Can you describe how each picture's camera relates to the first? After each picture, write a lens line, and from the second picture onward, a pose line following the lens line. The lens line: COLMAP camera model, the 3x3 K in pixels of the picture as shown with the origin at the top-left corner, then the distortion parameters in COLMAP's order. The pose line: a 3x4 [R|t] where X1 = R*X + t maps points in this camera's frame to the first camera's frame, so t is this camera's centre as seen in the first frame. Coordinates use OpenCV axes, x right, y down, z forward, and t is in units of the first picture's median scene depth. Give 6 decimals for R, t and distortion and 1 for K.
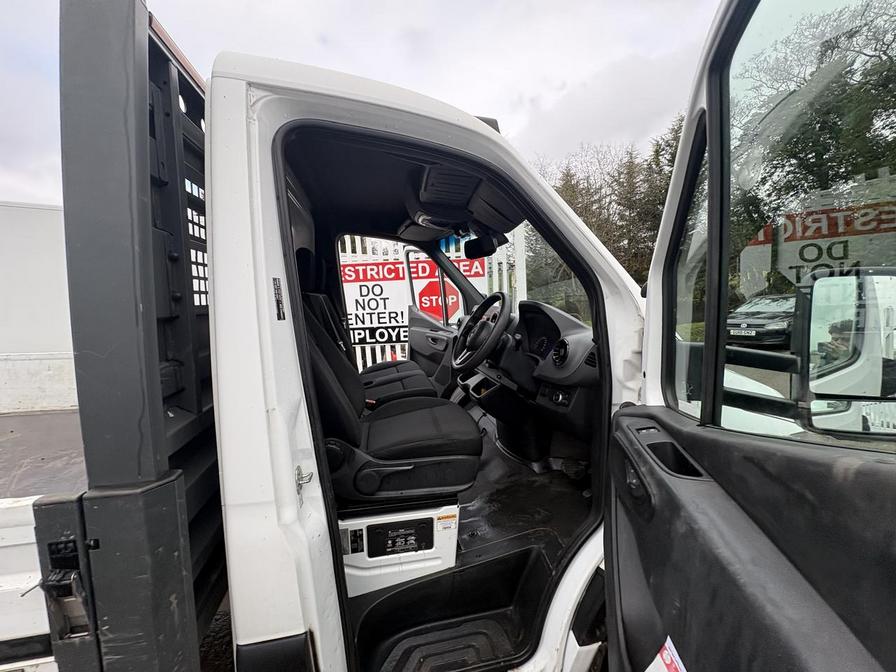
lens RADIAL K [[355.1, 0, 451.3], [0, 355.1, 334.9], [0, 0, 1]] dist [-0.000805, 0.000569]
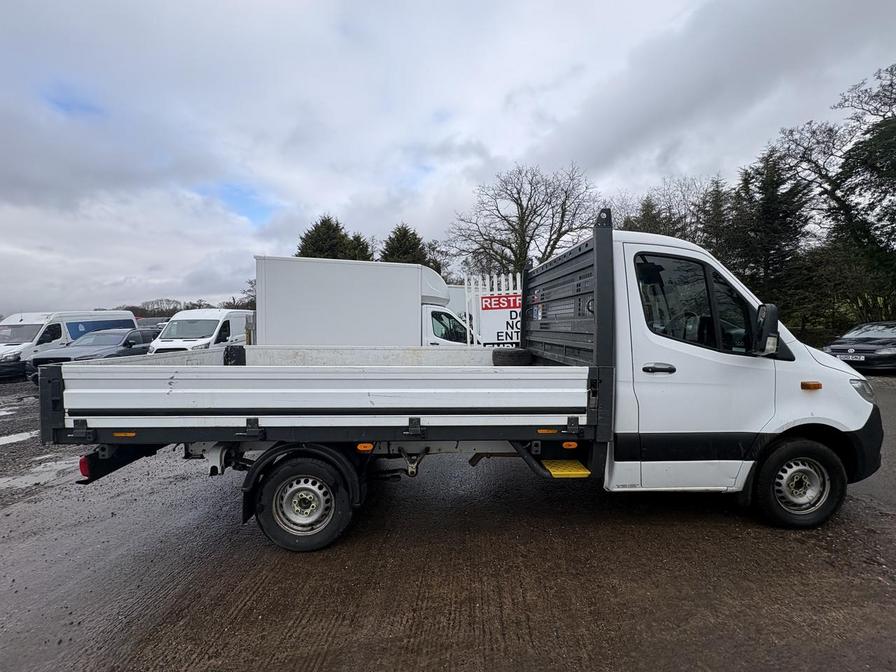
lens RADIAL K [[355.1, 0, 446.9], [0, 355.1, 335.1], [0, 0, 1]] dist [-0.000805, 0.000569]
pose [[0.984080, 0.013774, -0.177190, -0.123744], [-0.026543, 0.997201, -0.069898, 0.026441], [0.175732, 0.073488, 0.981691, -0.183087]]
